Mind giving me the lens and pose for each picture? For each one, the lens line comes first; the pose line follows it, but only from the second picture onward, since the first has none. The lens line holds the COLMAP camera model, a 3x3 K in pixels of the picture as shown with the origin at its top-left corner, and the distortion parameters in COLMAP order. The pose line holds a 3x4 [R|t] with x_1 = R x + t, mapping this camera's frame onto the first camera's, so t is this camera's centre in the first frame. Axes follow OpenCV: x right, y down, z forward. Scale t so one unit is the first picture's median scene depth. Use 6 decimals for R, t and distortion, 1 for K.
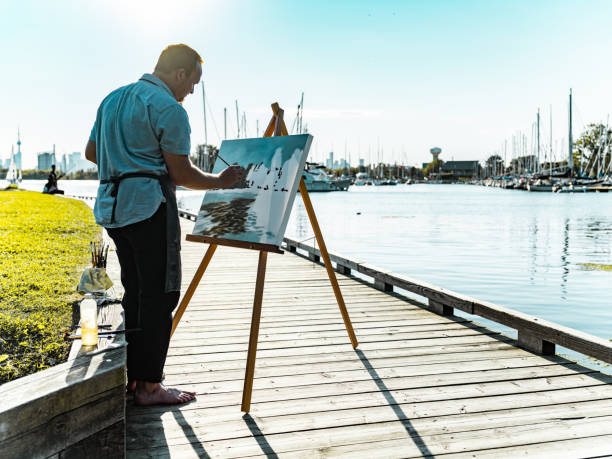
lens RADIAL K [[616.9, 0, 306.7], [0, 616.9, 226.6], [0, 0, 1]] dist [0.044825, -0.019540]
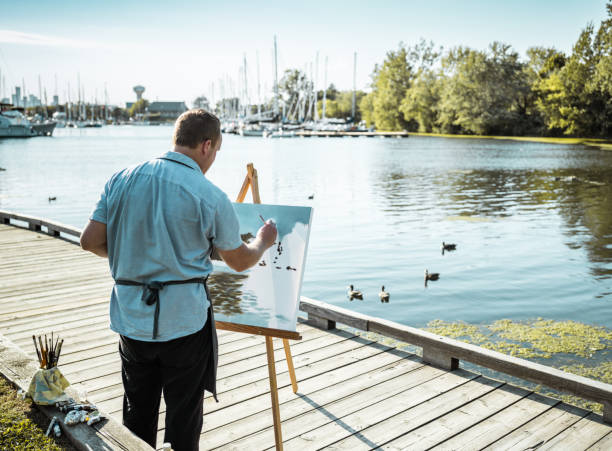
lens RADIAL K [[640.1, 0, 305.4], [0, 640.1, 223.1], [0, 0, 1]] dist [-0.002368, 0.002374]
pose [[0.894747, -0.062457, 0.442184, -0.228108], [0.023458, 0.995378, 0.093128, -0.112385], [-0.445957, -0.072953, 0.892076, 0.062313]]
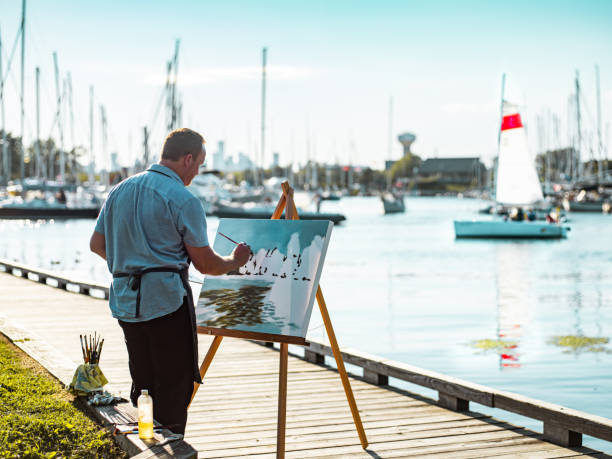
lens RADIAL K [[1137.7, 0, 306.0], [0, 1137.7, 229.5], [0, 0, 1]] dist [-0.061357, -0.048227]
pose [[0.993069, -0.011442, 0.116975, -0.124835], [0.015991, 0.999149, -0.038022, -0.035586], [-0.116440, 0.039629, 0.992407, -0.394087]]
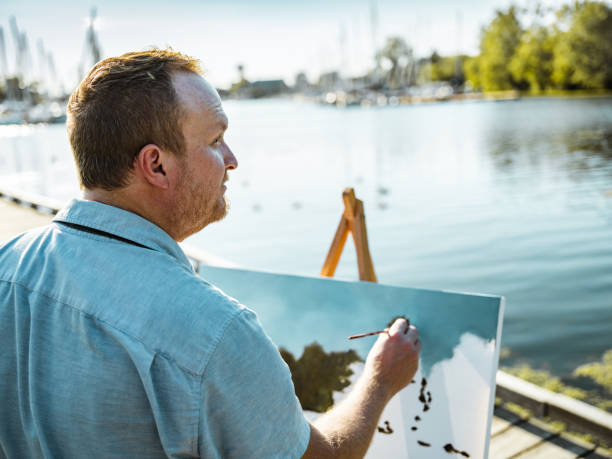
lens RADIAL K [[621.7, 0, 306.0], [0, 621.7, 229.5], [0, 0, 1]] dist [0.000008, 0.005680]
pose [[0.952241, -0.111882, 0.284112, -0.112932], [0.072658, 0.986752, 0.145053, -0.132821], [-0.296577, -0.117482, 0.947755, 0.346003]]
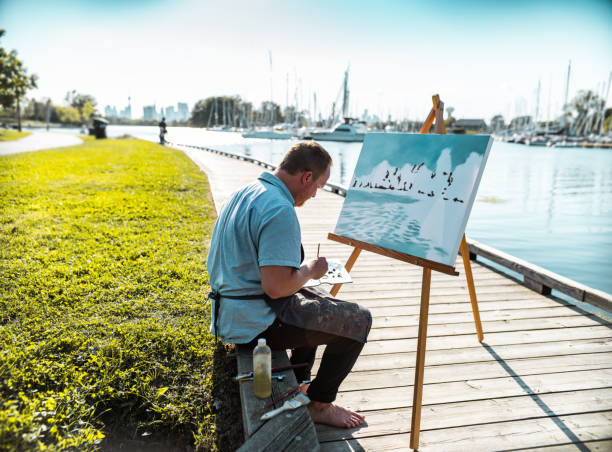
lens RADIAL K [[468.6, 0, 307.1], [0, 468.6, 228.9], [0, 0, 1]] dist [-0.001004, 0.005752]
pose [[0.996807, 0.036763, -0.070878, -0.103550], [-0.027039, 0.990671, 0.133564, -0.052508], [0.075127, -0.131221, 0.988502, 0.162738]]
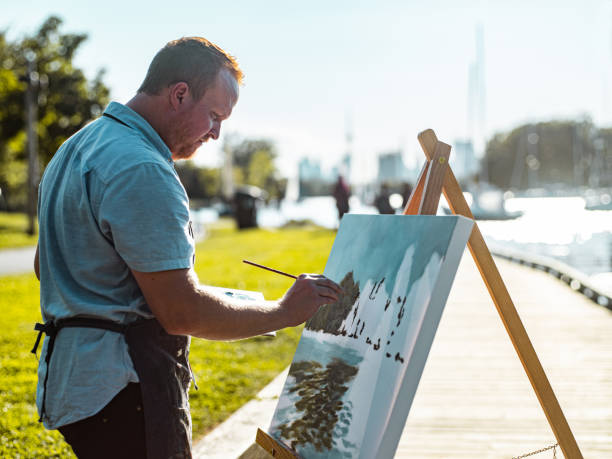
lens RADIAL K [[1137.7, 0, 306.0], [0, 1137.7, 229.5], [0, 0, 1]] dist [-0.061357, -0.048227]
pose [[0.891611, -0.018442, -0.452426, 0.125956], [0.000279, 0.999192, -0.040180, -0.058073], [0.452802, 0.035698, 0.890896, 0.159175]]
